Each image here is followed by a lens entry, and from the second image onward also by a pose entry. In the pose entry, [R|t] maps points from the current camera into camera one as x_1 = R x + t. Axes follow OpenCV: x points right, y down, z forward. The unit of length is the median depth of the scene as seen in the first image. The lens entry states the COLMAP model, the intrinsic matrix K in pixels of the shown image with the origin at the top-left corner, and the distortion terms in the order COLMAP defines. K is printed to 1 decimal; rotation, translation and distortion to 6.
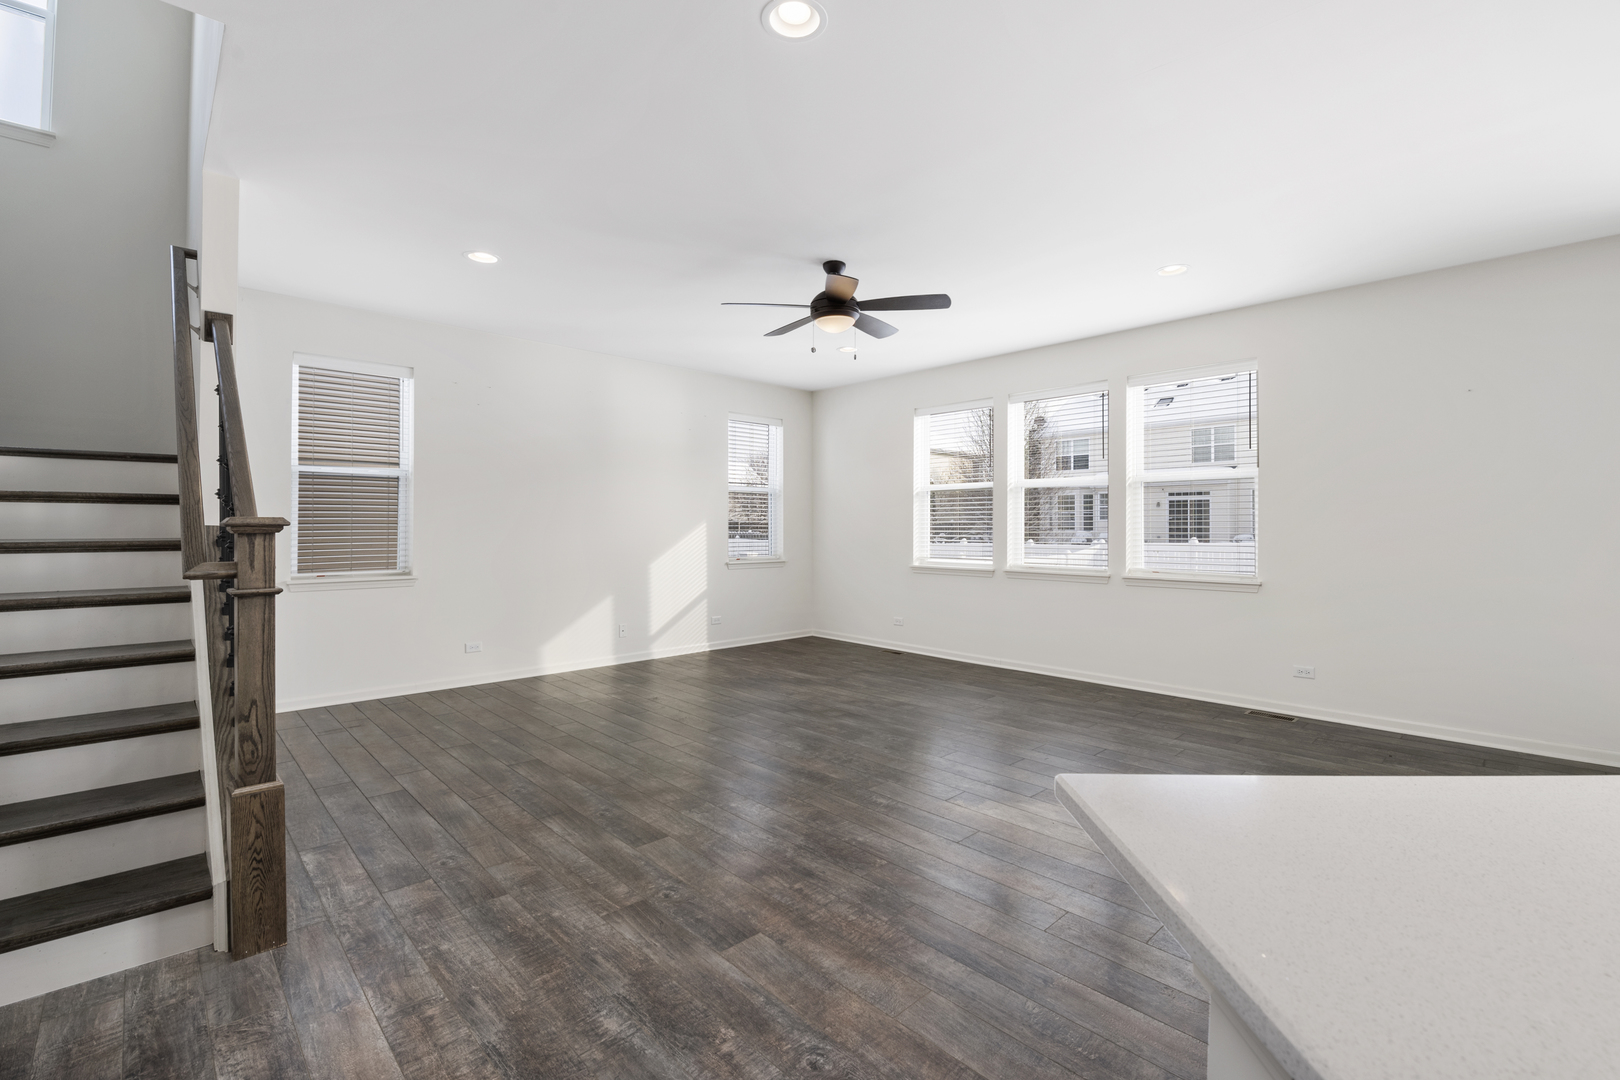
lens RADIAL K [[705.2, 0, 806.9], [0, 705.2, 520.0], [0, 0, 1]] dist [-0.007933, -0.003354]
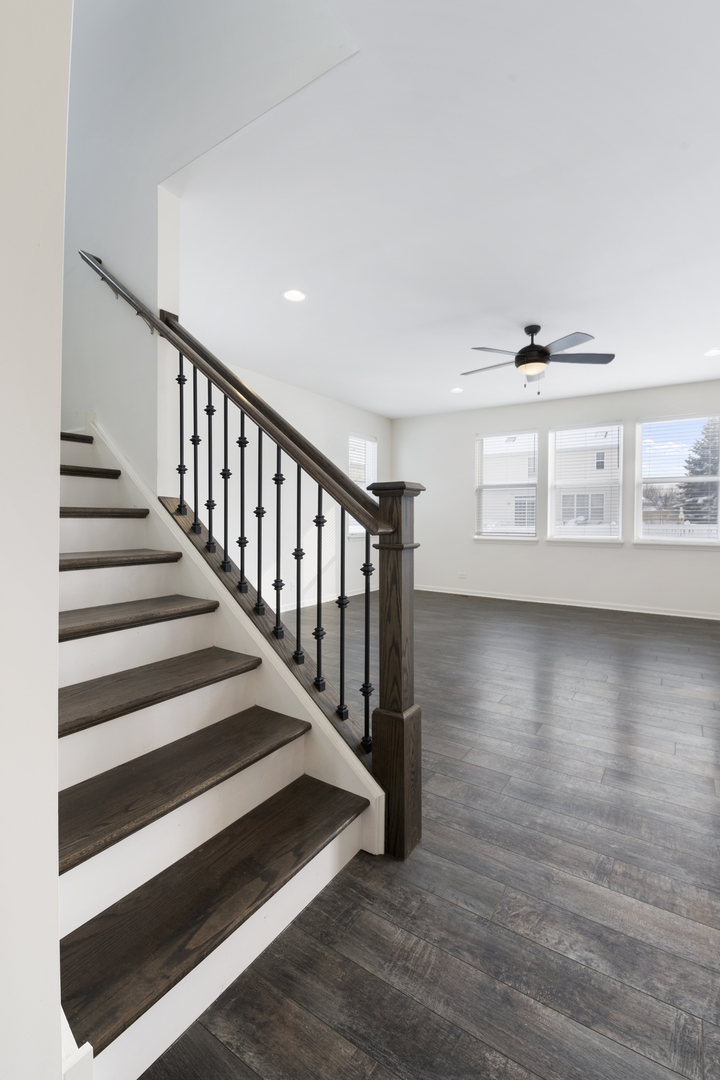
lens RADIAL K [[470.1, 0, 370.3], [0, 470.1, 521.8], [0, 0, 1]] dist [-0.007933, -0.003354]
pose [[0.973536, 0.004068, 0.228496, -0.517344], [-0.008598, 0.999786, 0.018834, 0.023827], [-0.228370, -0.020300, 0.973363, 0.125690]]
